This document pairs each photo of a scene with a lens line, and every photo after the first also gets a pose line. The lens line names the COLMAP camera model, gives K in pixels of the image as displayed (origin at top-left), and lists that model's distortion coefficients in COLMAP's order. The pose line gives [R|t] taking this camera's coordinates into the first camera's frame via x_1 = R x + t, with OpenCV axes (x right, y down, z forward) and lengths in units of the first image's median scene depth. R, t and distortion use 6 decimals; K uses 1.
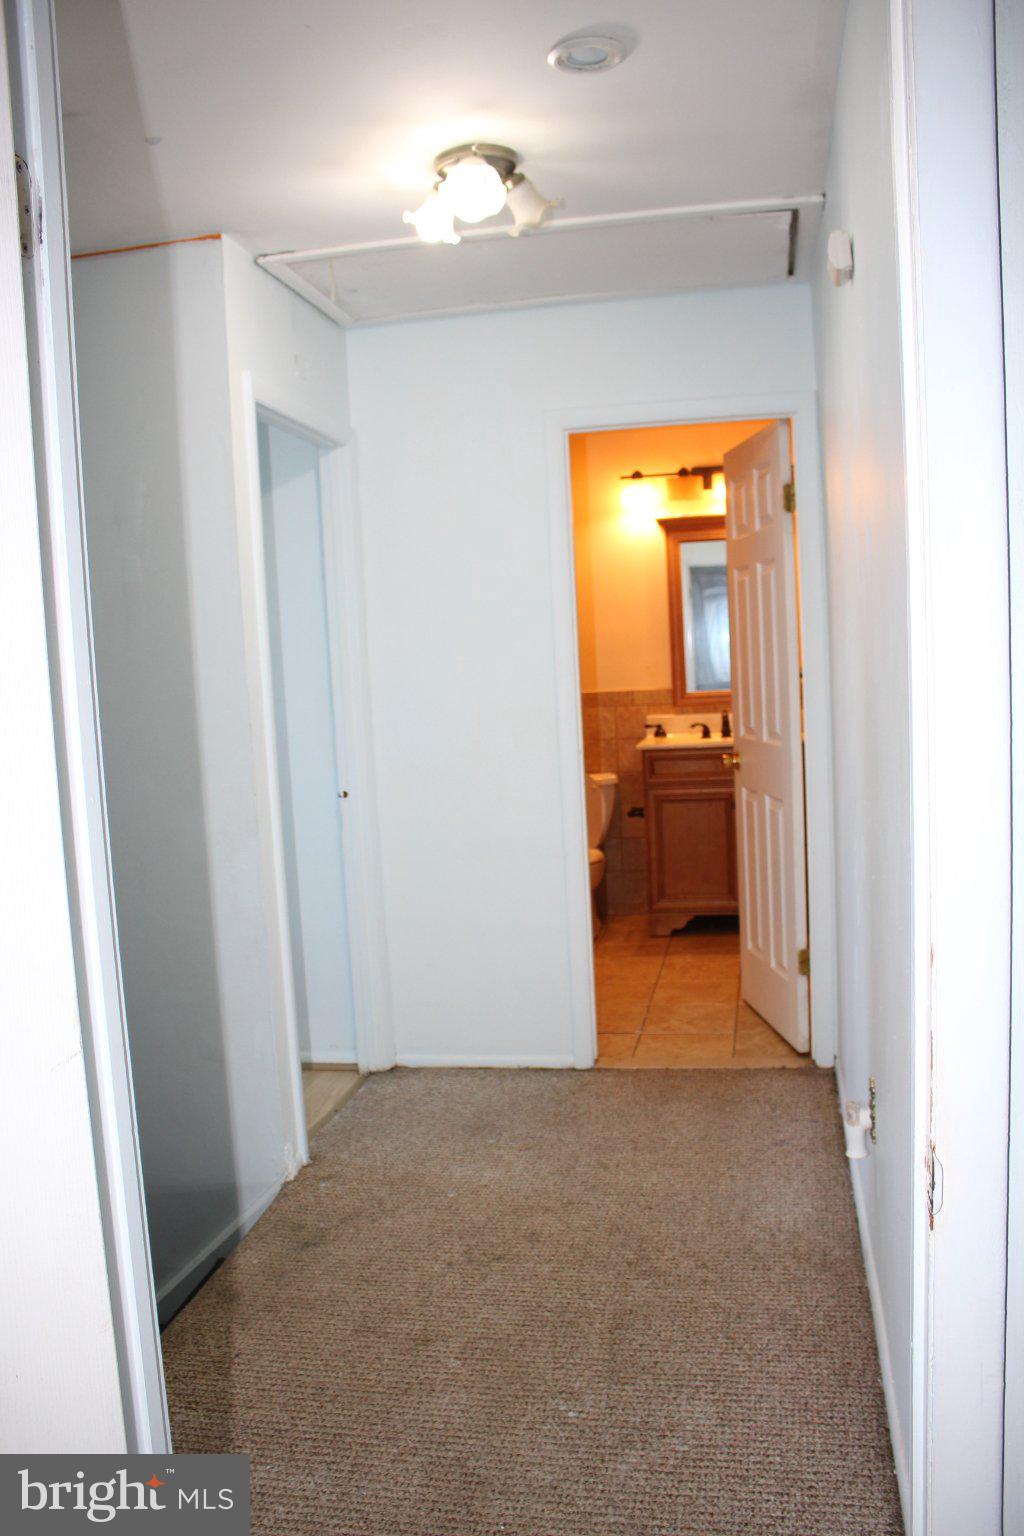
lens RADIAL K [[1269.7, 0, 522.3], [0, 1269.7, 784.2], [0, 0, 1]] dist [-0.158369, 0.141307]
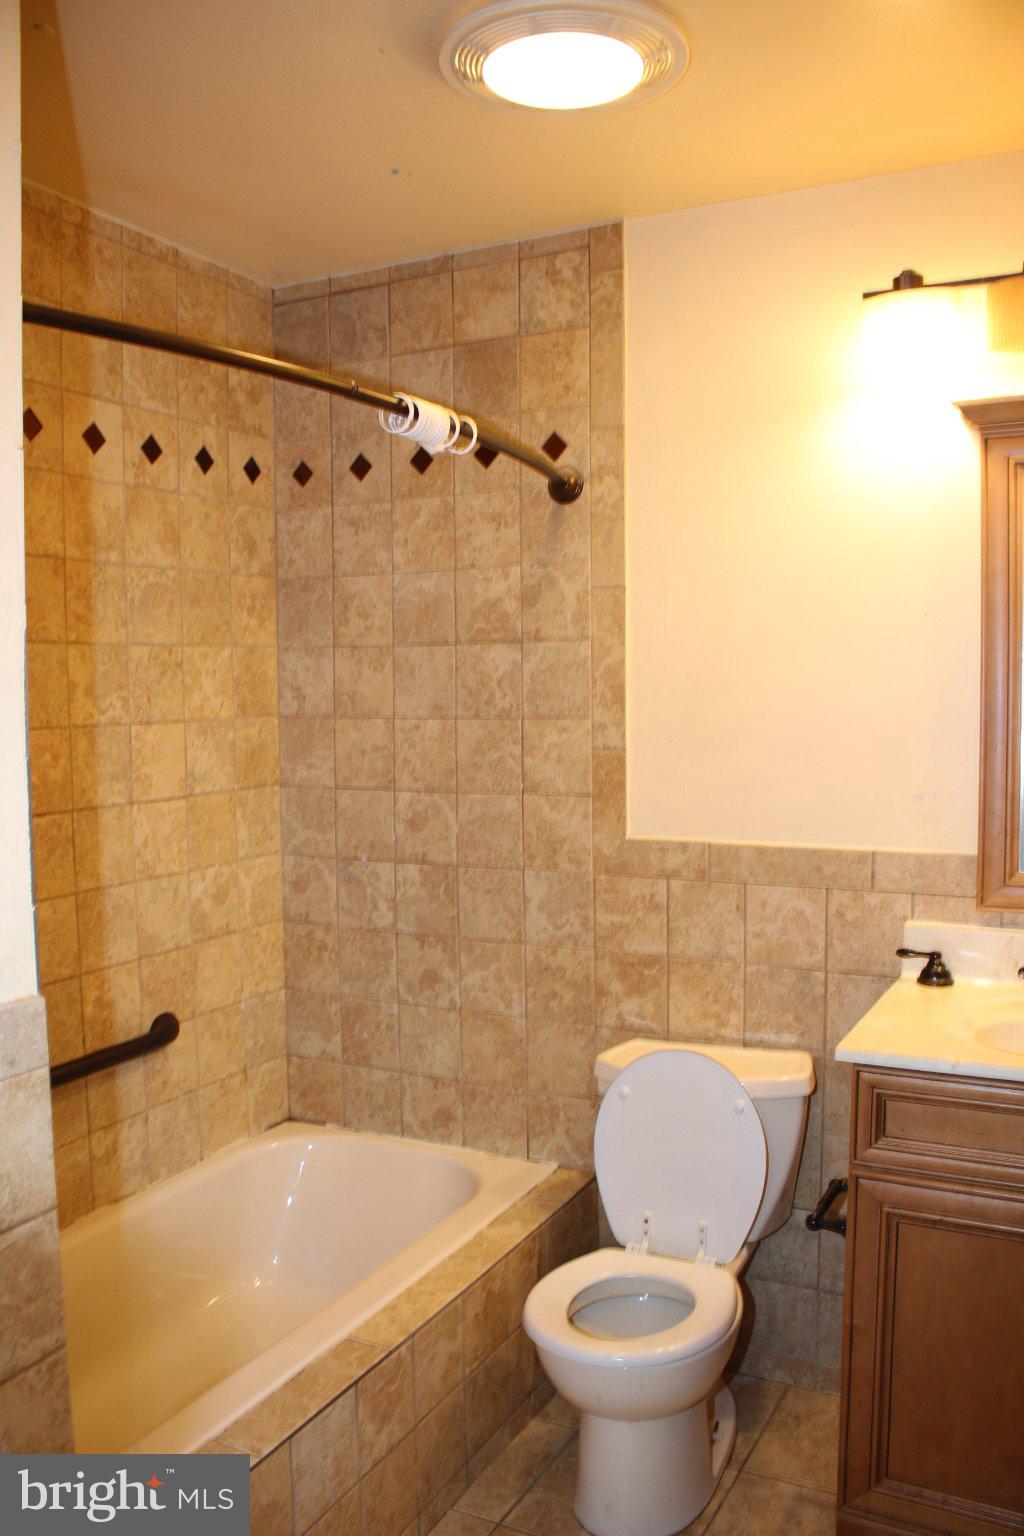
lens RADIAL K [[1269.7, 0, 522.3], [0, 1269.7, 784.2], [0, 0, 1]] dist [-0.158369, 0.141307]
pose [[0.958946, 0.062179, -0.276689, 0.089865], [-0.064699, 0.997905, 0.000021, -0.088848], [0.276111, 0.017882, 0.960959, 0.608717]]
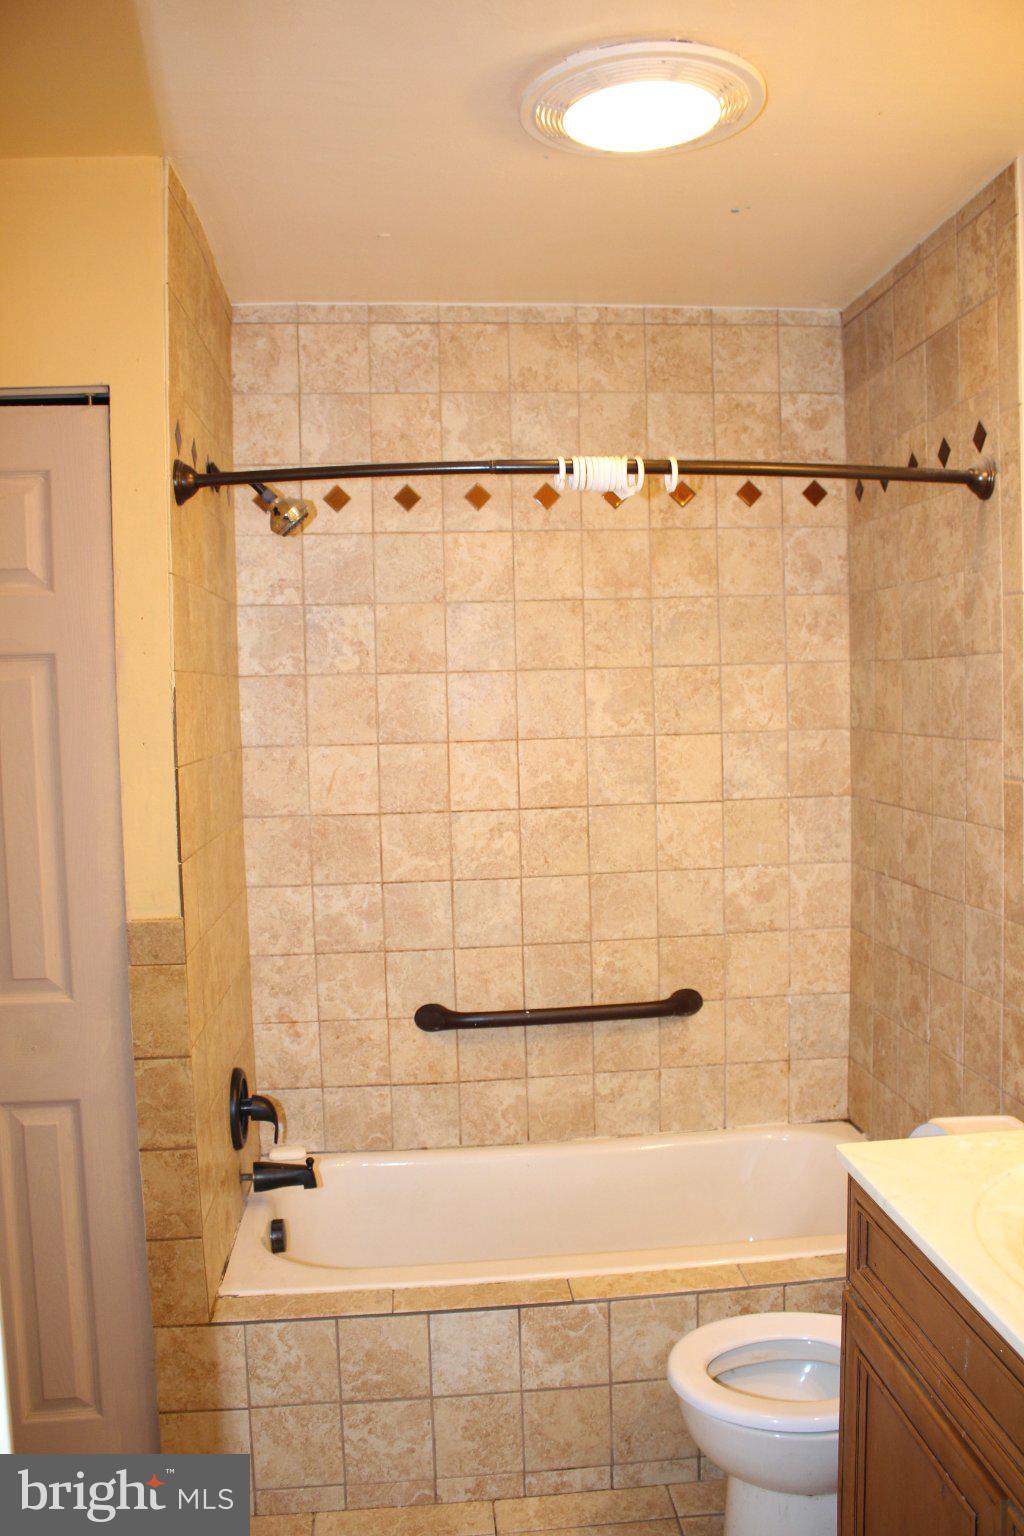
lens RADIAL K [[1269.7, 0, 522.3], [0, 1269.7, 784.2], [0, 0, 1]] dist [-0.158369, 0.141307]
pose [[0.282218, 0.110885, -0.952920, 0.305499], [-0.077469, 0.992688, 0.092570, -0.123288], [0.956217, 0.047697, 0.288745, 0.784506]]
